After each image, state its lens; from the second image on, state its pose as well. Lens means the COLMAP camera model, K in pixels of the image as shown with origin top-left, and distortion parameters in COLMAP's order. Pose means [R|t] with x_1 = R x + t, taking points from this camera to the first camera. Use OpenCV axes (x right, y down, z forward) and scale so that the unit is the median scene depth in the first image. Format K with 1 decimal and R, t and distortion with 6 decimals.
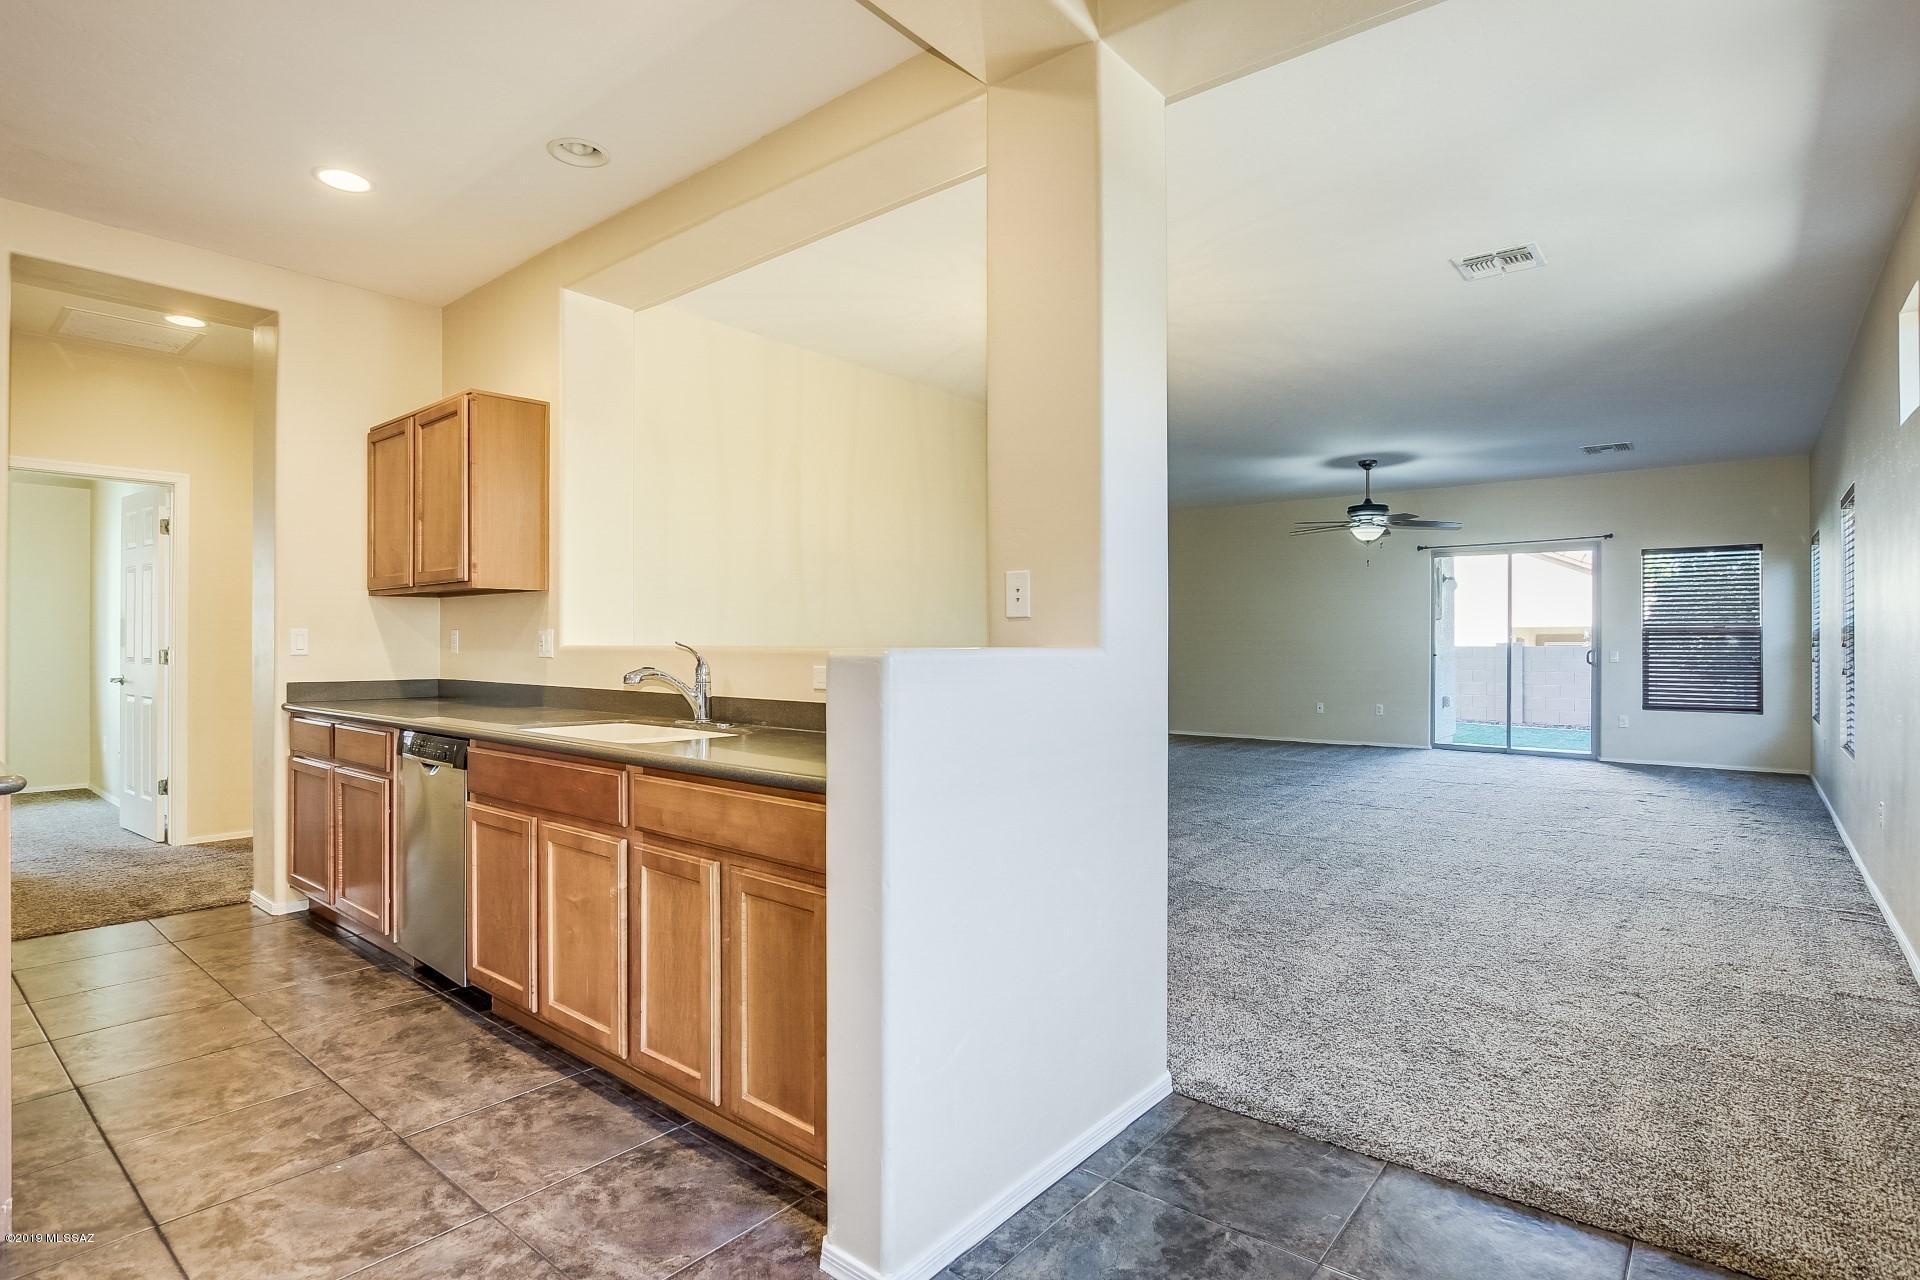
lens RADIAL K [[976.4, 0, 953.3], [0, 976.4, 634.9], [0, 0, 1]] dist [-0.004471, -0.001949]
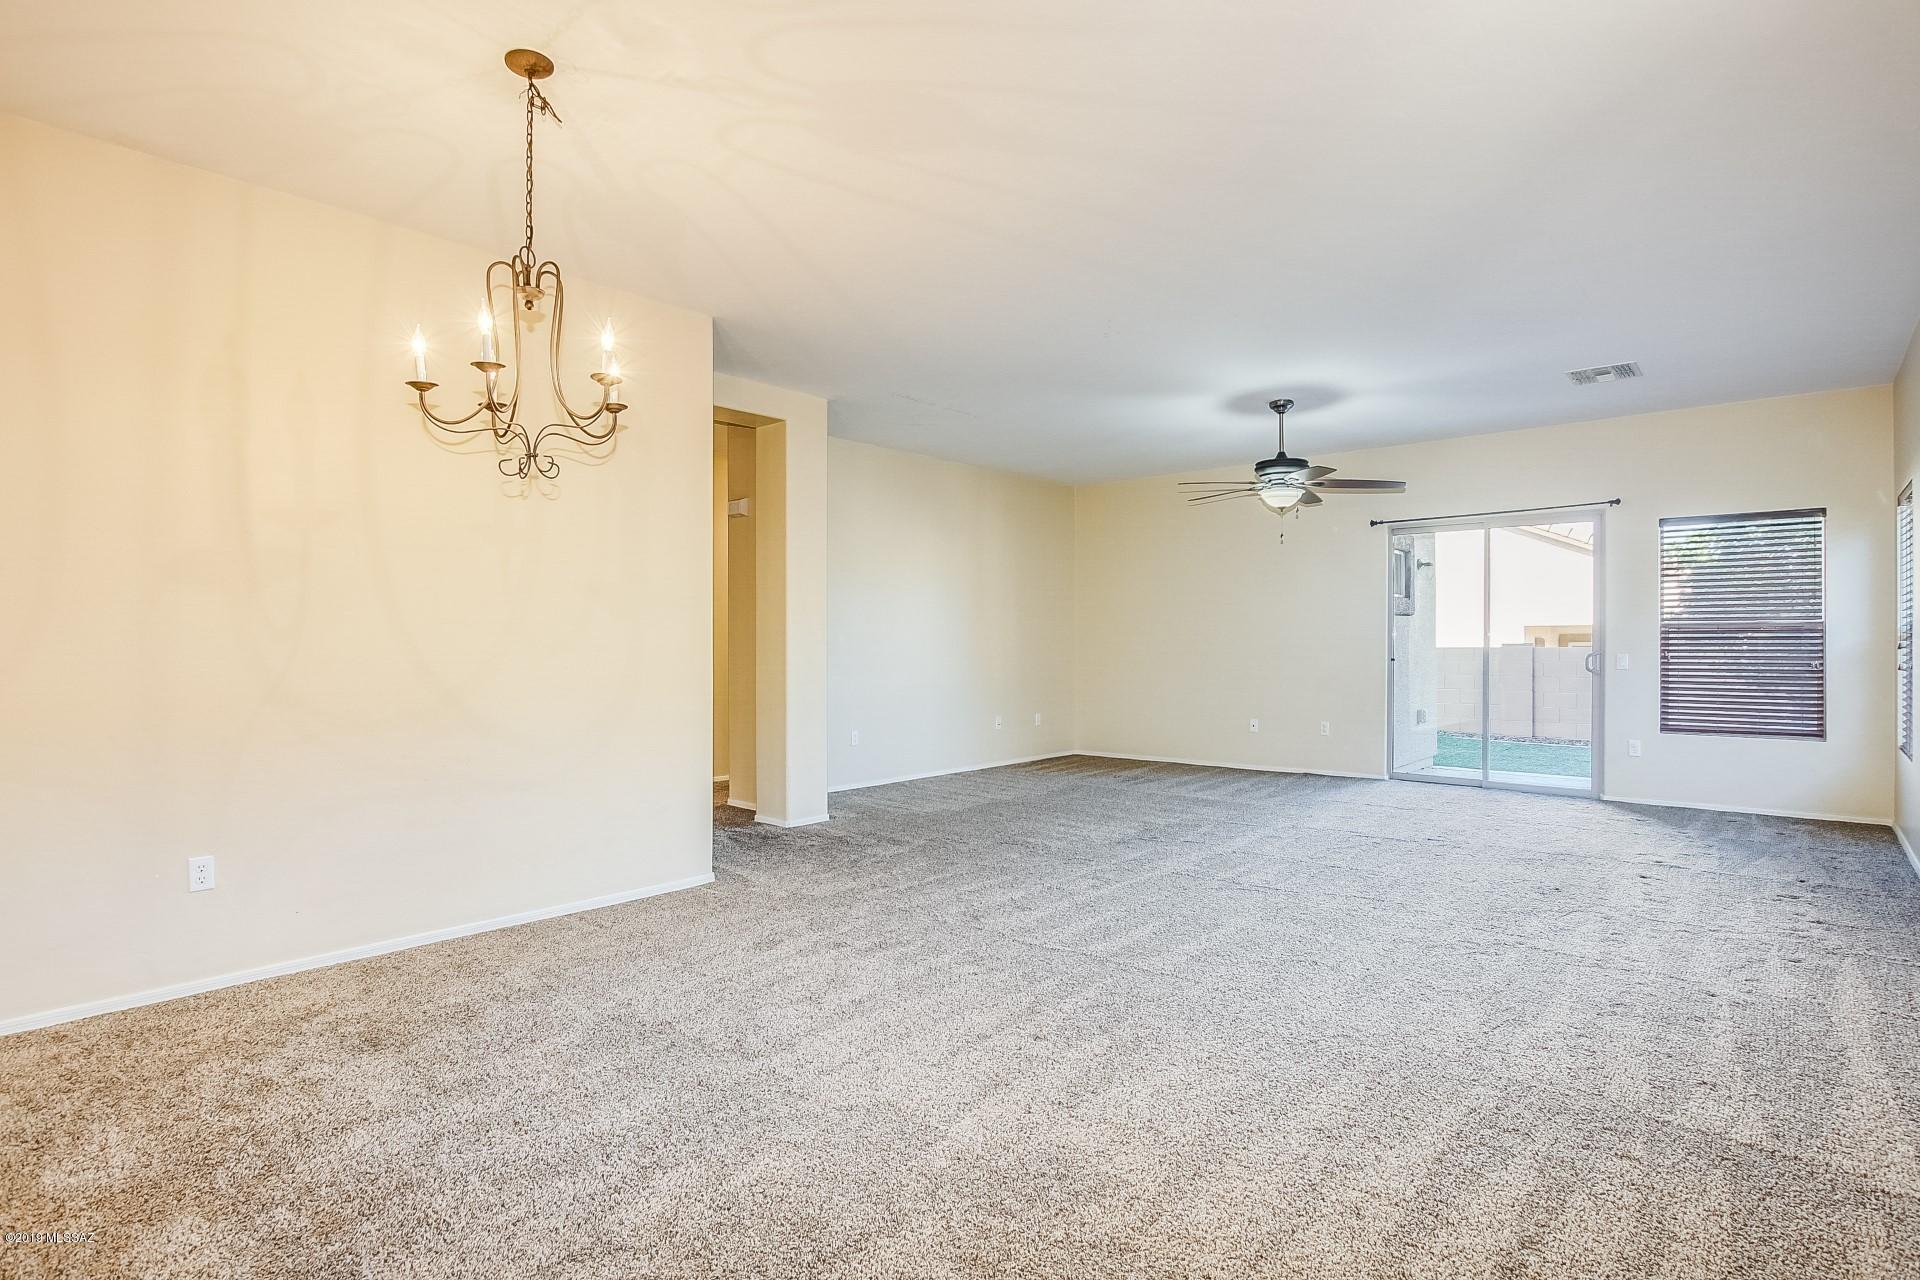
lens RADIAL K [[966.9, 0, 960.0], [0, 966.9, 640.0], [0, 0, 1]] dist [-0.003948, -0.000710]
pose [[0.999375, -0.001910, -0.035293, 0.214647], [0.002031, 0.999992, 0.003398, 0.002098], [0.035286, -0.003468, 0.999371, 0.262121]]
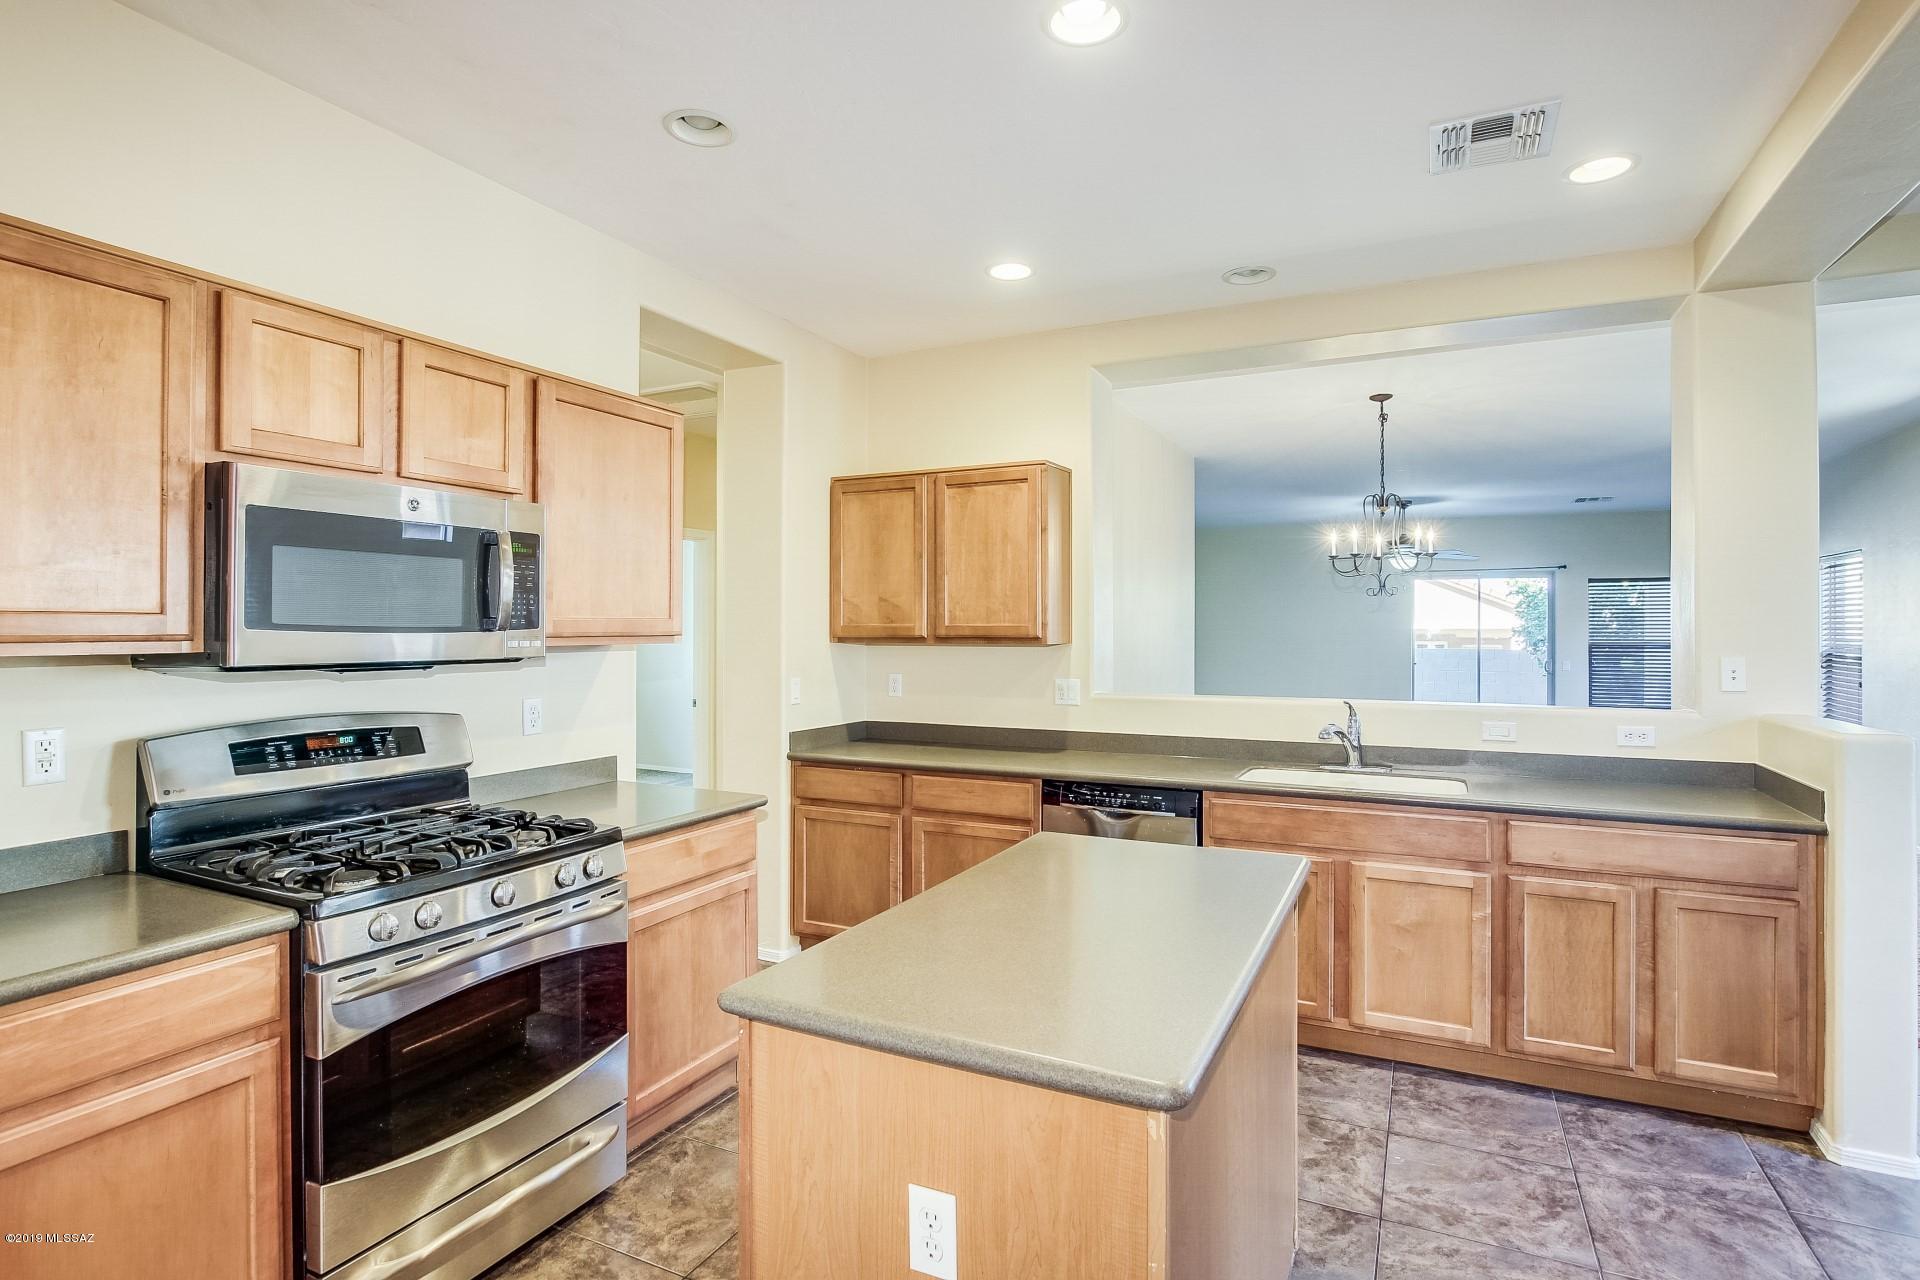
lens RADIAL K [[988.3, 0, 970.1], [0, 988.3, 615.5], [0, 0, 1]] dist [-0.002355, -0.000541]
pose [[0.965853, 0.001874, 0.259082, -0.423255], [-0.000830, 0.999991, -0.004141, -0.037649], [-0.259088, 0.003784, 0.965846, -0.018759]]
